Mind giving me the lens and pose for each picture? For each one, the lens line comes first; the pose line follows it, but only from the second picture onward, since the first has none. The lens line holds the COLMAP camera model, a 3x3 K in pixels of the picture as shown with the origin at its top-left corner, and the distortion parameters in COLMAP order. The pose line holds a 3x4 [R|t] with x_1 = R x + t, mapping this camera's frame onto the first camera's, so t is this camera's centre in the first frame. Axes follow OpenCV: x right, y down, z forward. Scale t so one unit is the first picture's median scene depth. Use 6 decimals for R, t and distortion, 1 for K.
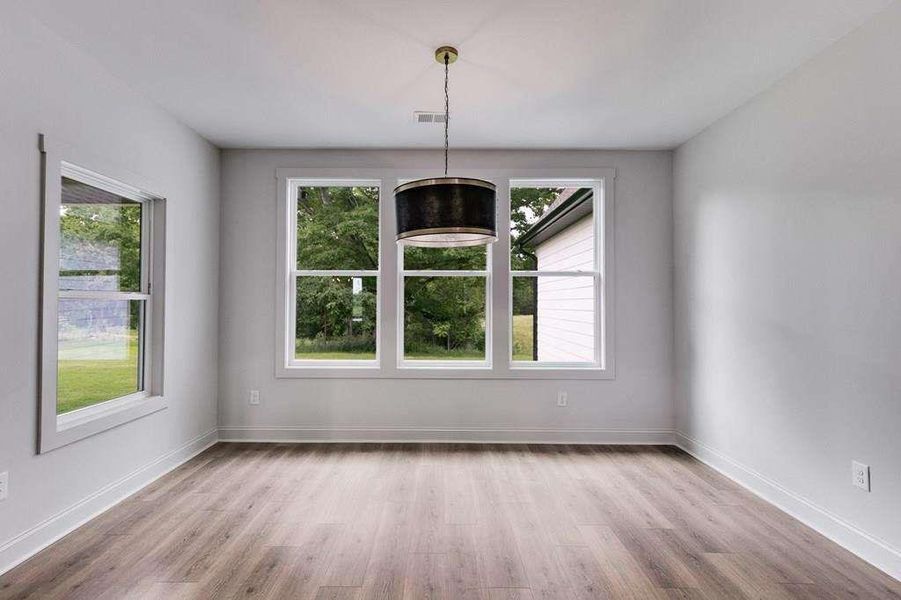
lens RADIAL K [[415.3, 0, 450.3], [0, 415.3, 301.4], [0, 0, 1]] dist [0.002559, -0.000122]
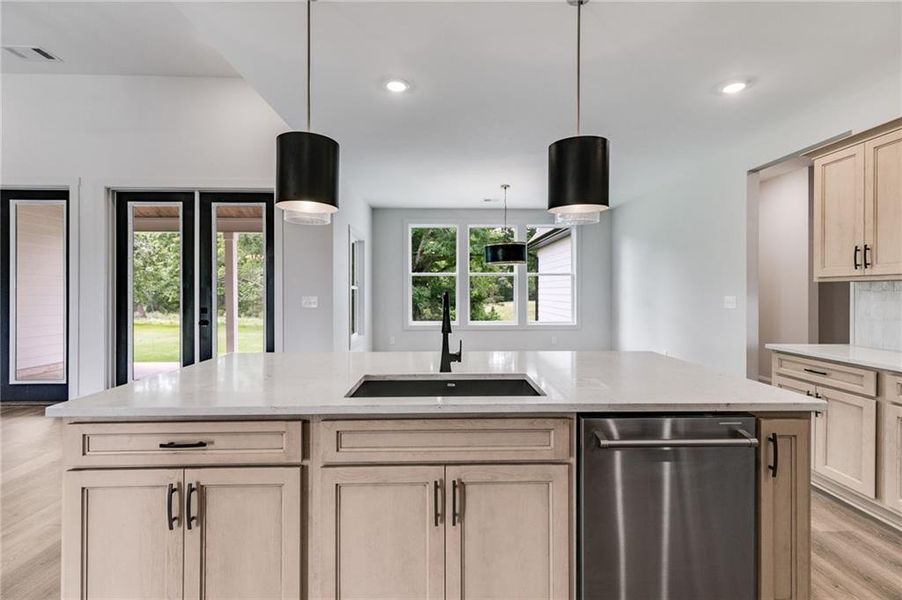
lens RADIAL K [[415.8, 0, 450.8], [0, 415.8, 301.4], [0, 0, 1]] dist [0.002559, -0.000122]
pose [[0.999937, -0.003911, 0.010520, -0.217460], [0.003590, 0.999534, 0.030299, -0.003751], [-0.010634, -0.030259, 0.999486, -0.874670]]
